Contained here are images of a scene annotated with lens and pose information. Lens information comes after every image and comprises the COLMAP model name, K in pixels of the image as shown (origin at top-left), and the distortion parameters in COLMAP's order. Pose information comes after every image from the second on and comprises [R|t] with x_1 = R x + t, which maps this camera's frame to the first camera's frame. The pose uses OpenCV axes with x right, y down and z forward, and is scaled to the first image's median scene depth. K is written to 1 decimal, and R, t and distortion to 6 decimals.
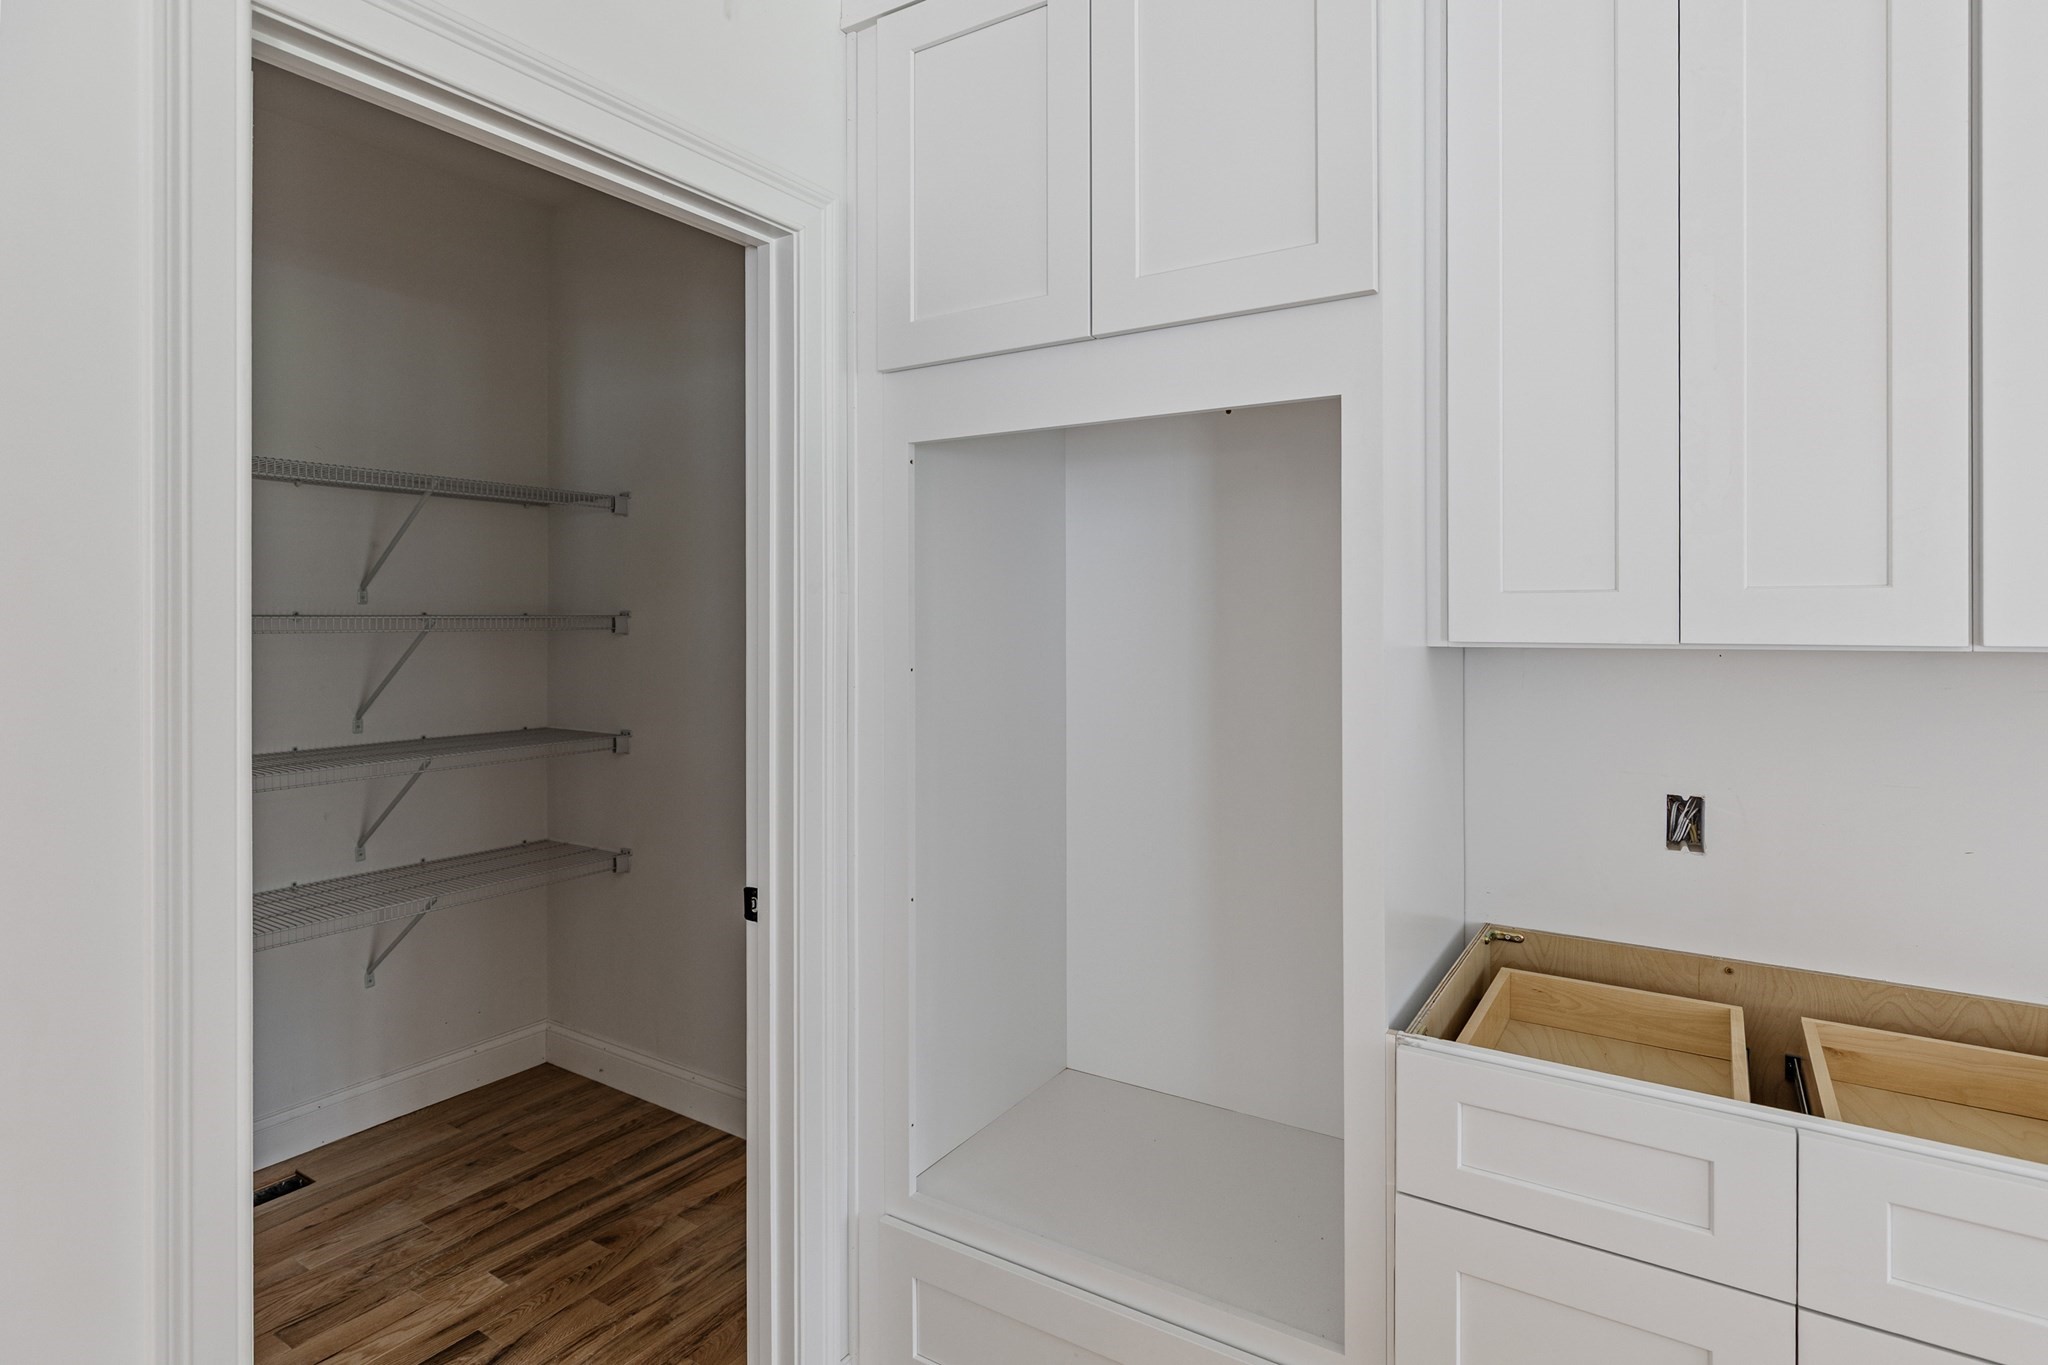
lens RADIAL K [[1069.8, 0, 1021.4], [0, 1069.8, 618.3], [0, 0, 1]] dist [-0.000585, -0.000298]
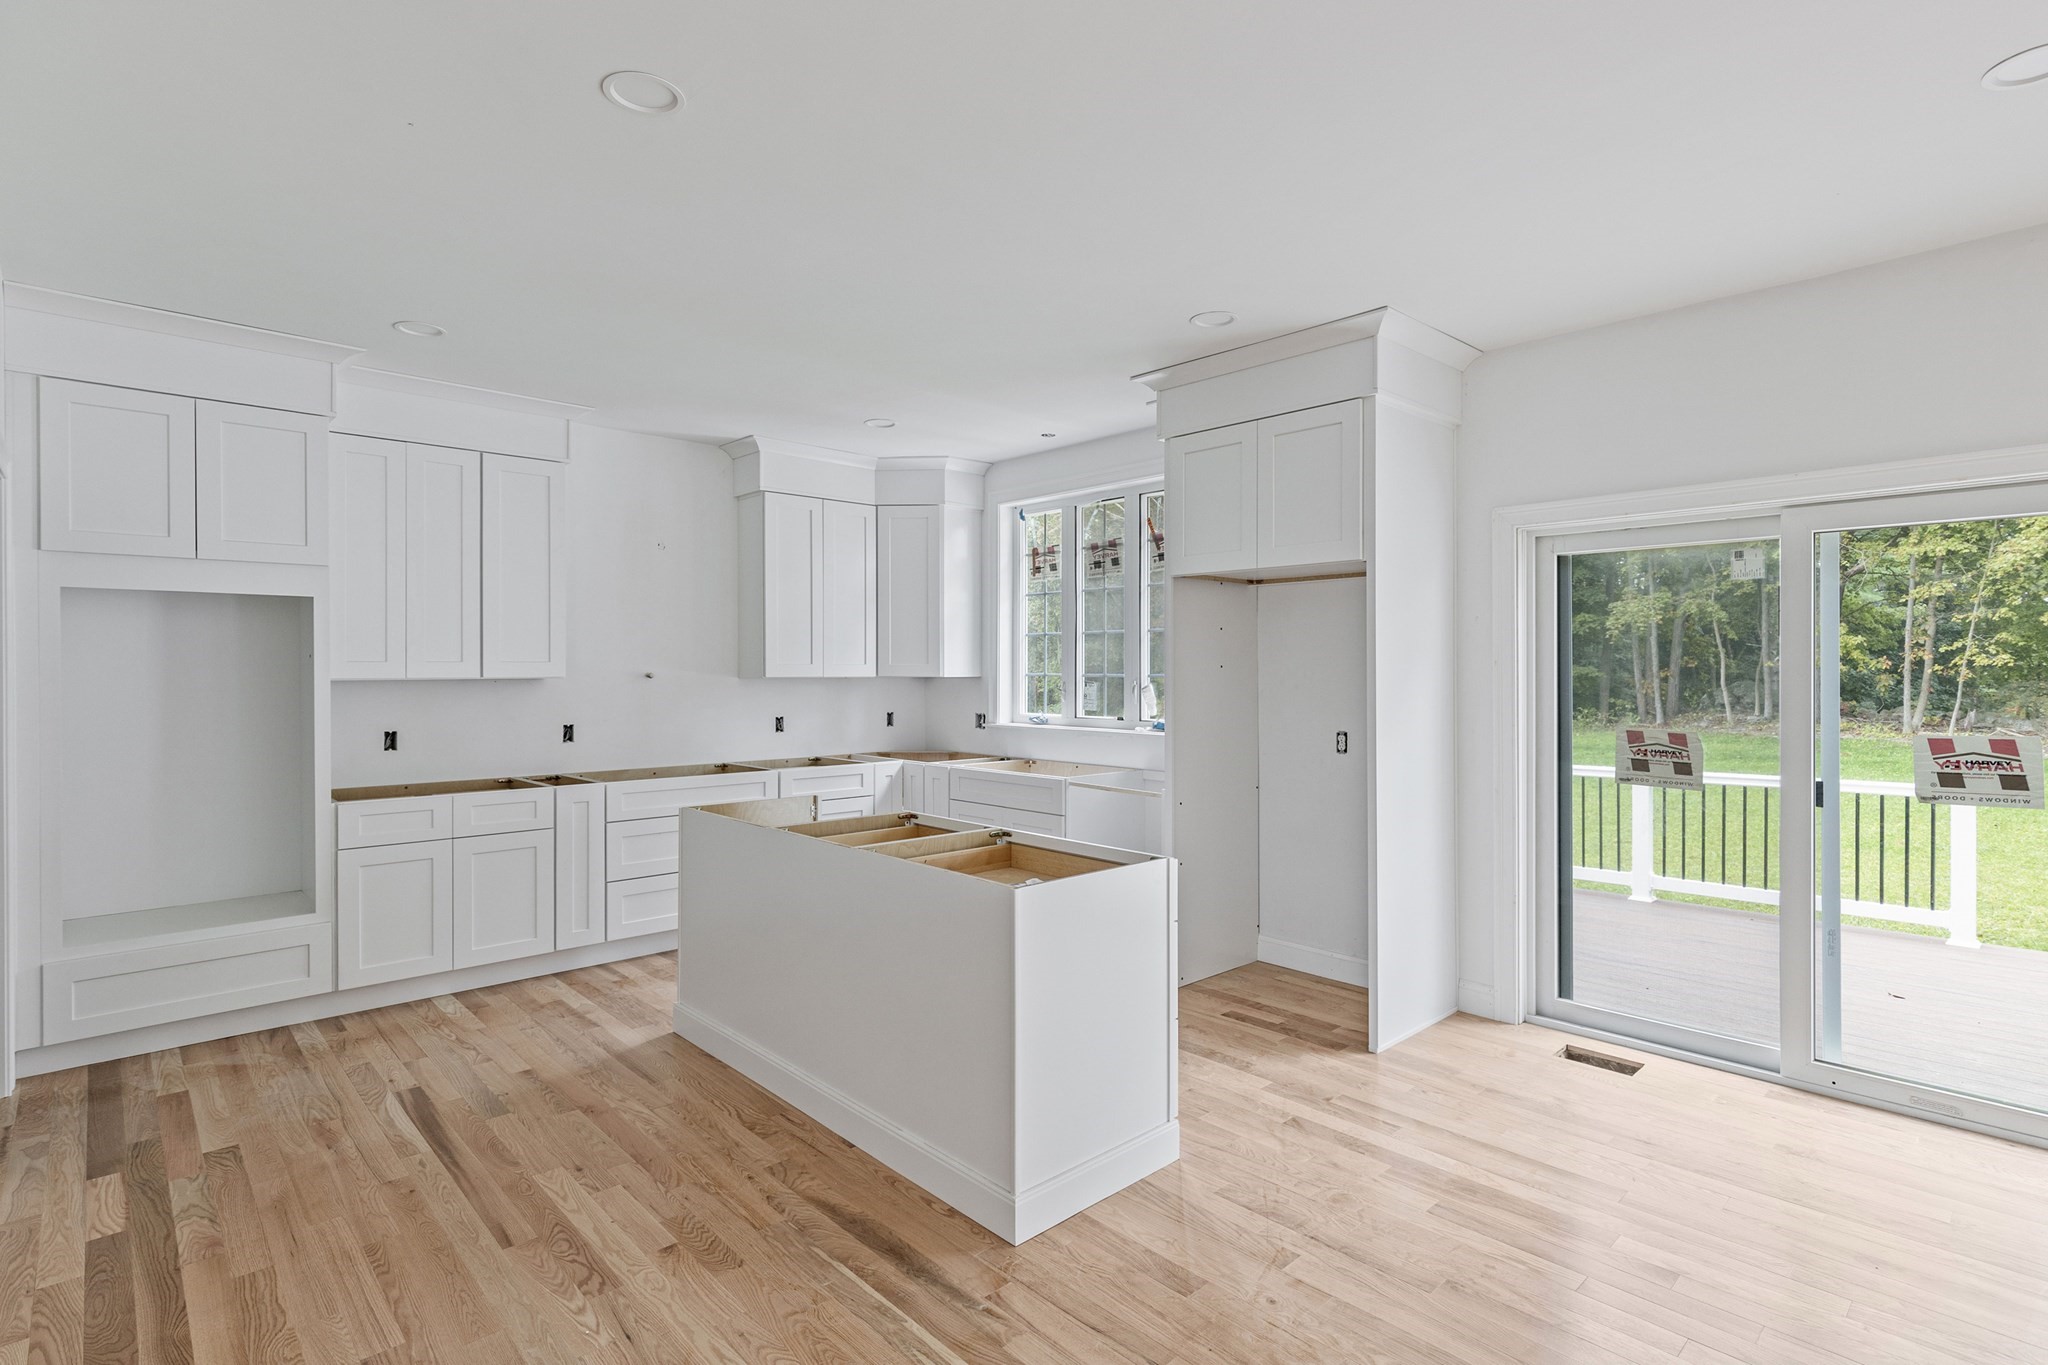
lens RADIAL K [[996.8, 0, 1034.8], [0, 996.8, 669.3], [0, 0, 1]] dist [-0.005201, 0.000425]
pose [[0.238241, 0.000467, 0.971206, -1.889228], [0.000847, 0.999999, -0.000688, -0.001074], [-0.971206, 0.000986, 0.238240, -1.600408]]
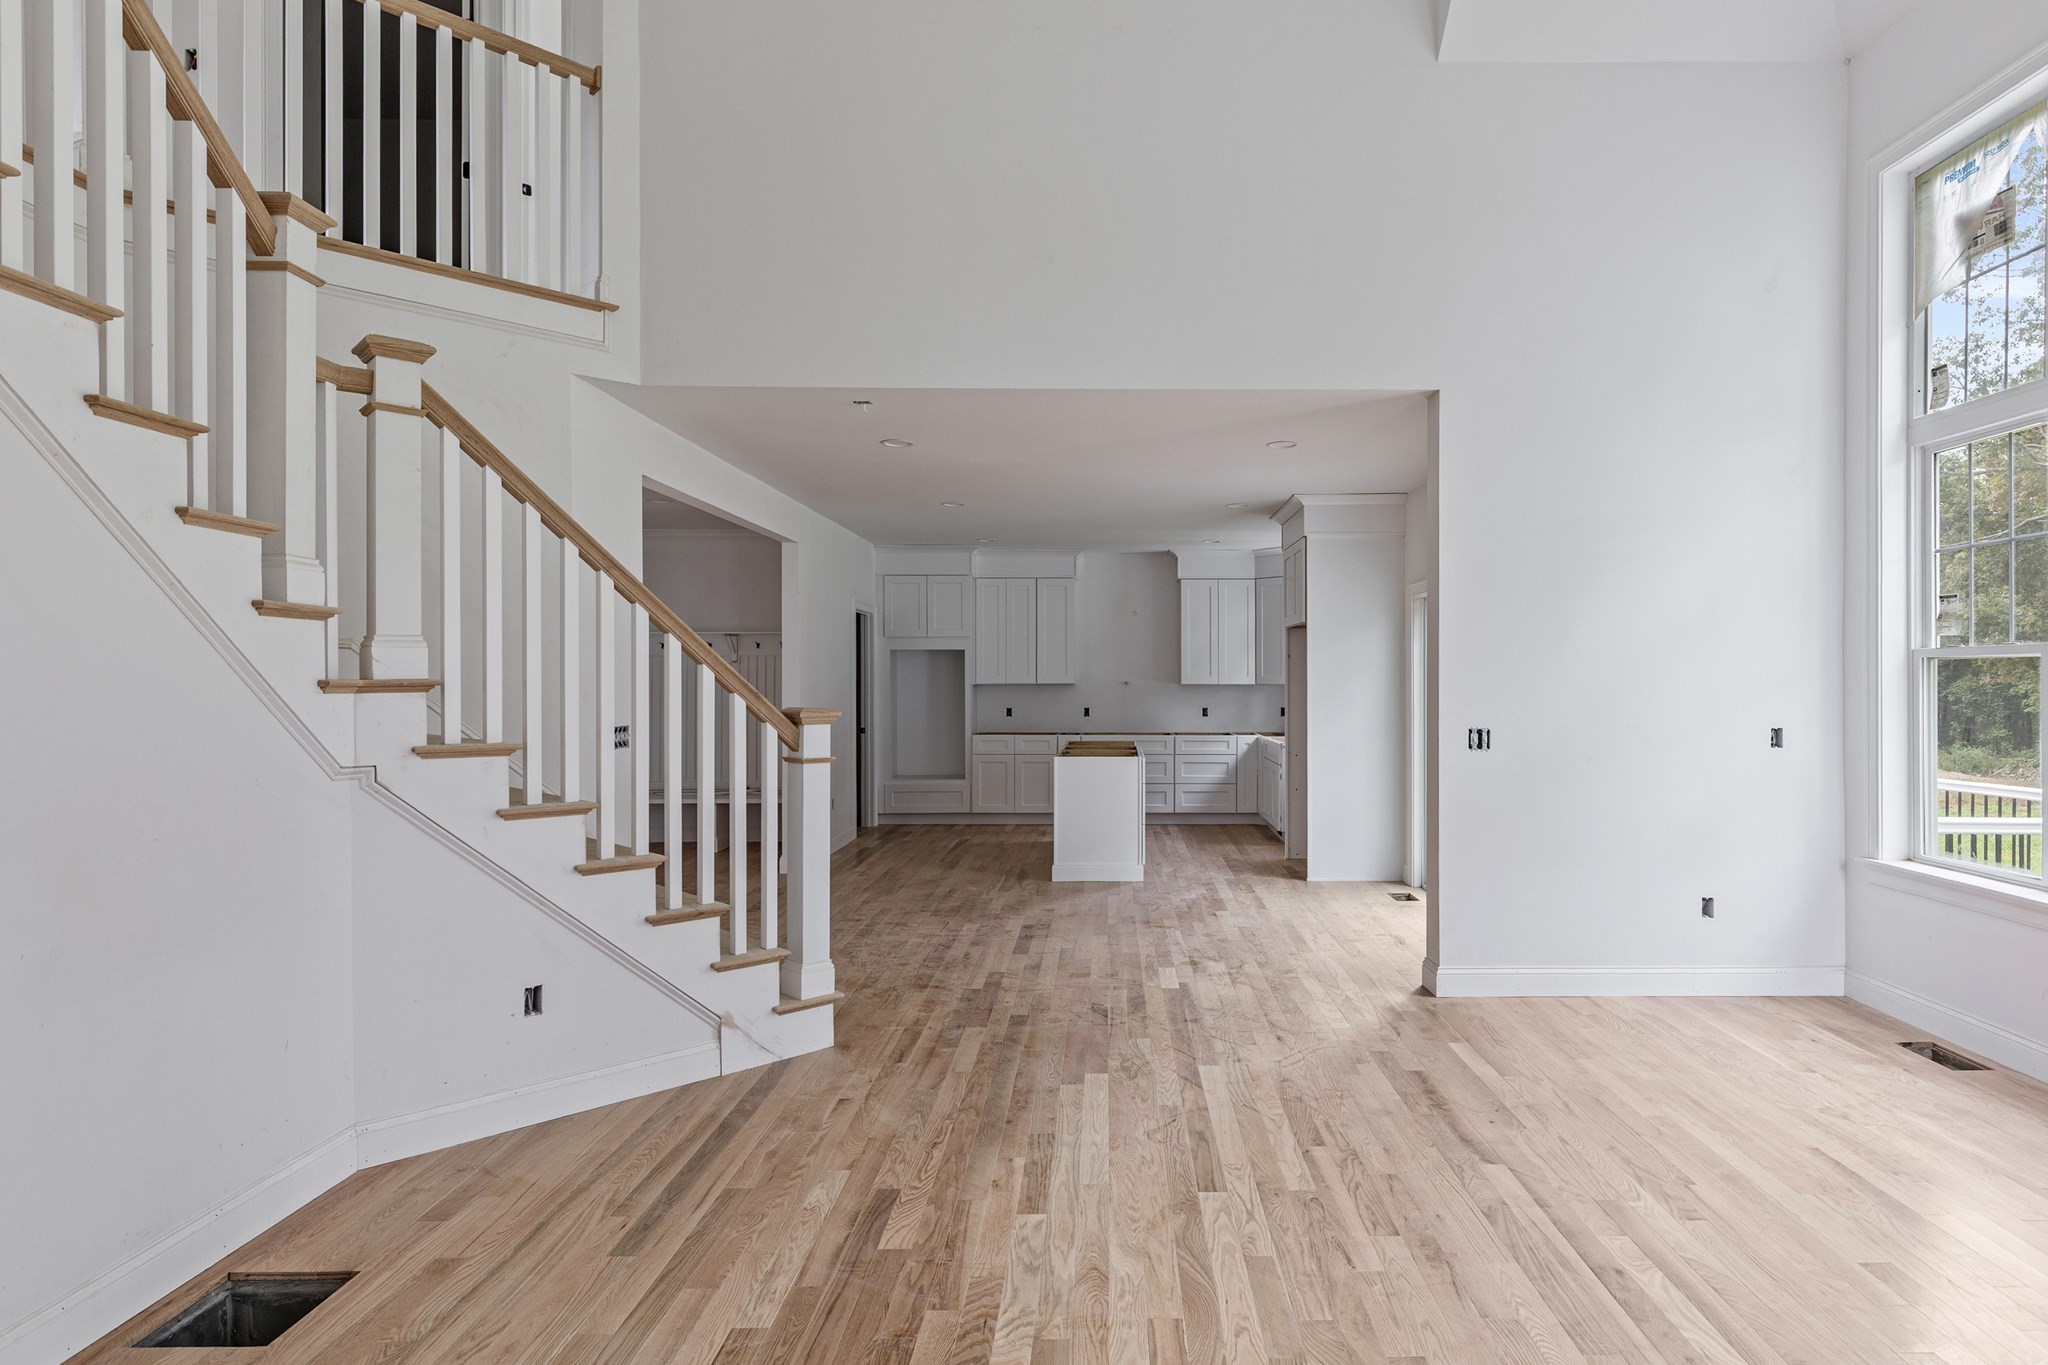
lens RADIAL K [[1118.2, 0, 1119.9], [0, 1118.2, 682.6], [0, 0, 1]] dist [-0.000327, -0.000730]
pose [[0.835157, -0.000416, 0.550012, -2.955458], [-0.000789, 0.999998, 0.001954, 0.001607], [-0.550012, -0.002066, 0.835154, -5.843882]]
